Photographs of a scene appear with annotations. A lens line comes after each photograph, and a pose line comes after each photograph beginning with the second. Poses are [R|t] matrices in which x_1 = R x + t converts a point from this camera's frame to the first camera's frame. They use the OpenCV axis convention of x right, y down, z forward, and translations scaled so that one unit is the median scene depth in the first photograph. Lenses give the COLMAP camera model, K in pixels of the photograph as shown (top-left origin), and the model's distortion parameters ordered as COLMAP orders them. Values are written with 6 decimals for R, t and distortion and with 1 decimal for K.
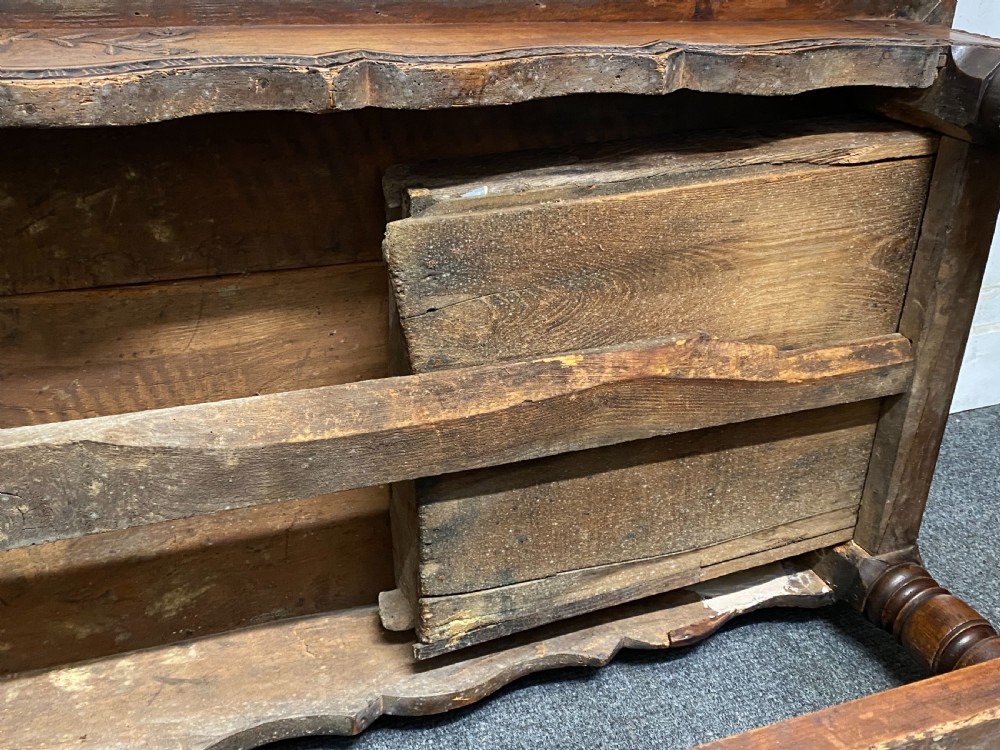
lens RADIAL K [[1026.1, 0, 498.0], [0, 1026.1, 373.0], [0, 0, 1]] dist [0.177790, -0.485298]
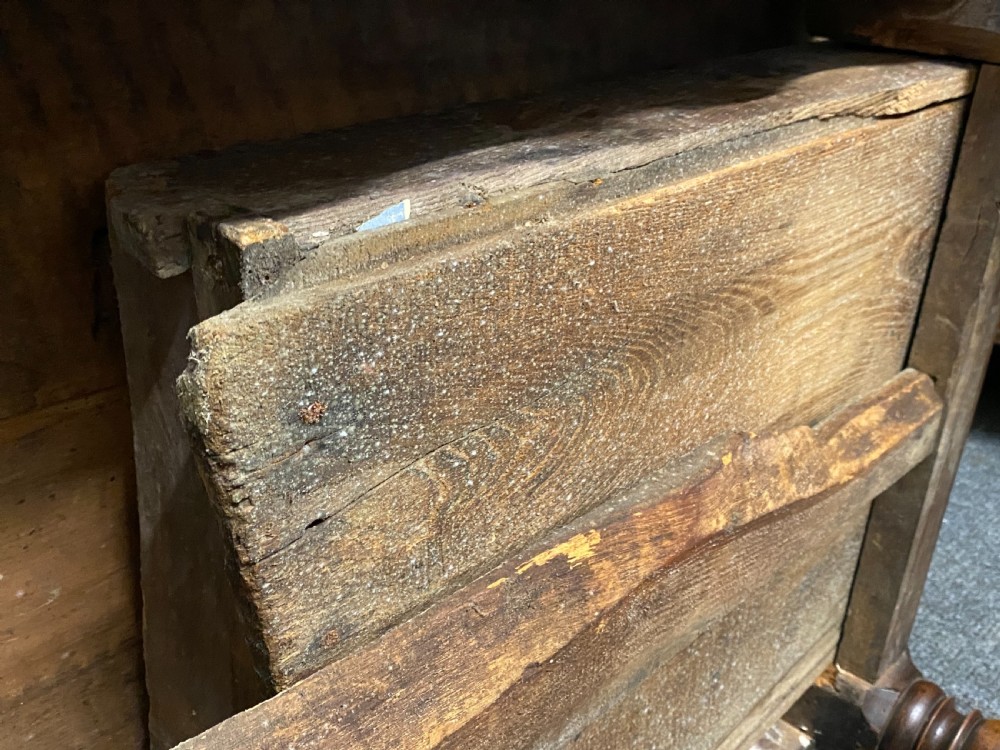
lens RADIAL K [[1035.3, 0, 501.7], [0, 1035.3, 364.4], [0, 0, 1]] dist [0.122387, -0.299277]
pose [[0.905648, -0.148630, 0.397129, -0.143132], [0.152143, 0.988094, 0.022844, -0.114658], [-0.395796, 0.039732, 0.917479, 0.581980]]
